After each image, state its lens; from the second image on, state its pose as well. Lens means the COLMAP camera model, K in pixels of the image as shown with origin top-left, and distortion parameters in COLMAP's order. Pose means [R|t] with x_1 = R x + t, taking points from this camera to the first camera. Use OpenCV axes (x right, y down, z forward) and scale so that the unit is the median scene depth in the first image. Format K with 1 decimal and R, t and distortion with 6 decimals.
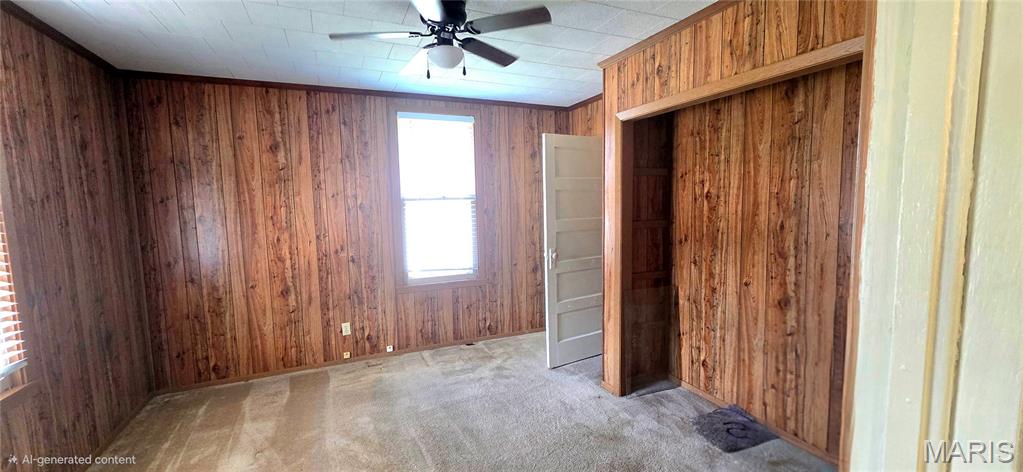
lens RADIAL K [[407.9, 0, 508.1], [0, 407.9, 238.0], [0, 0, 1]] dist [0.000516, -0.000032]
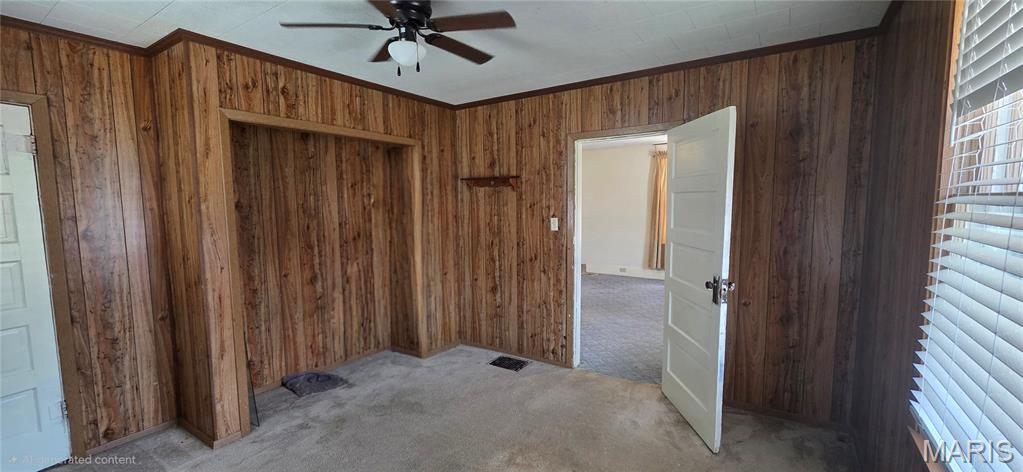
lens RADIAL K [[407.9, 0, 515.6], [0, 407.9, 238.5], [0, 0, 1]] dist [0.000516, -0.000032]
pose [[-0.546798, -0.051420, 0.835684, -0.897338], [0.097384, 0.987432, 0.124476, -0.092280], [-0.831582, 0.149445, -0.534918, 1.106513]]
